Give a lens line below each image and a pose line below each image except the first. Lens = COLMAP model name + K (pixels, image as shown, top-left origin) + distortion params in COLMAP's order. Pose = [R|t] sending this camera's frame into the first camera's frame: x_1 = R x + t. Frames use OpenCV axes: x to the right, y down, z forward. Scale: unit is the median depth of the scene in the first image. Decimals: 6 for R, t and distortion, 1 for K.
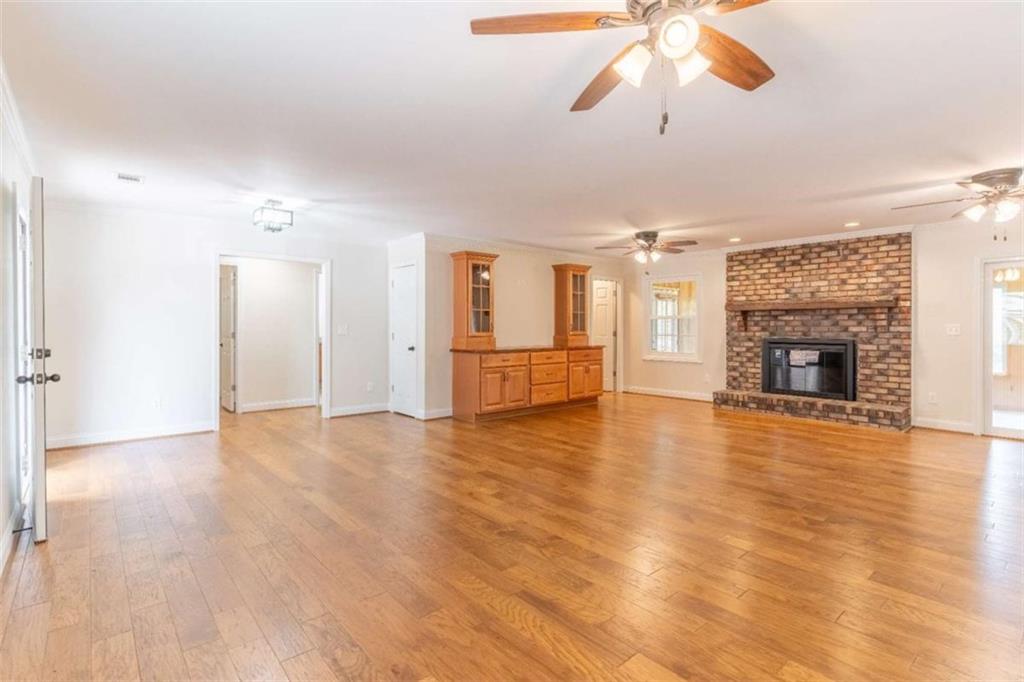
lens RADIAL K [[500.0, 0, 510.3], [0, 500.0, 331.9], [0, 0, 1]] dist [-0.000925, 0.001859]
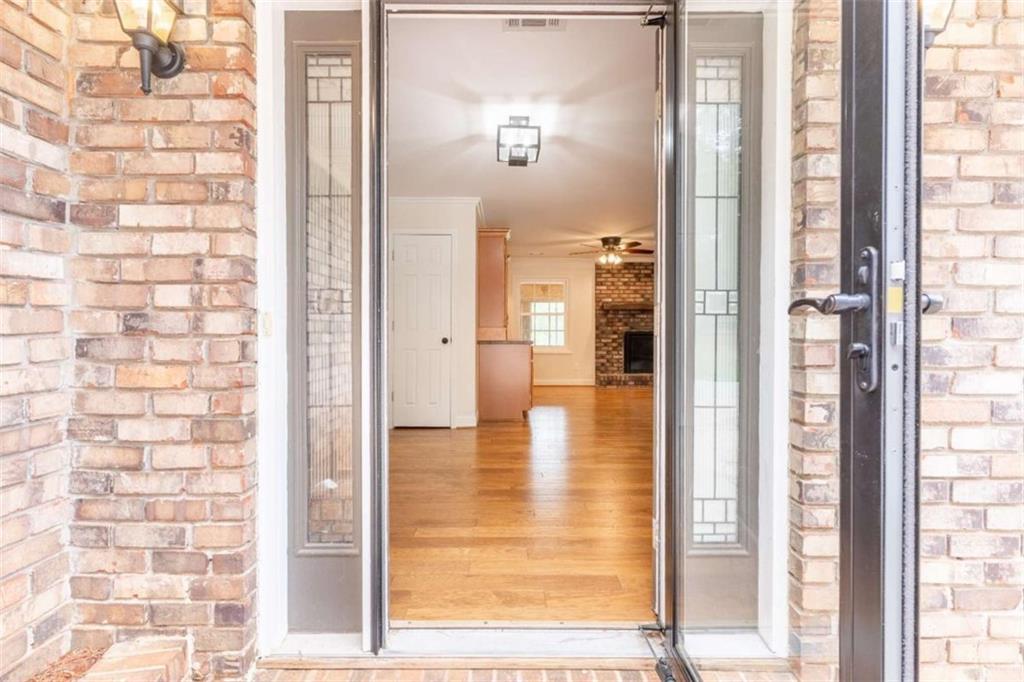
lens RADIAL K [[500.0, 0, 485.5], [0, 500.0, 336.6], [0, 0, 1]] dist [-0.000925, 0.001859]
pose [[0.676187, -0.000798, 0.736730, -0.730752], [0.005164, 0.999980, -0.003657, 0.030254], [-0.736712, 0.006277, 0.676178, 0.413975]]
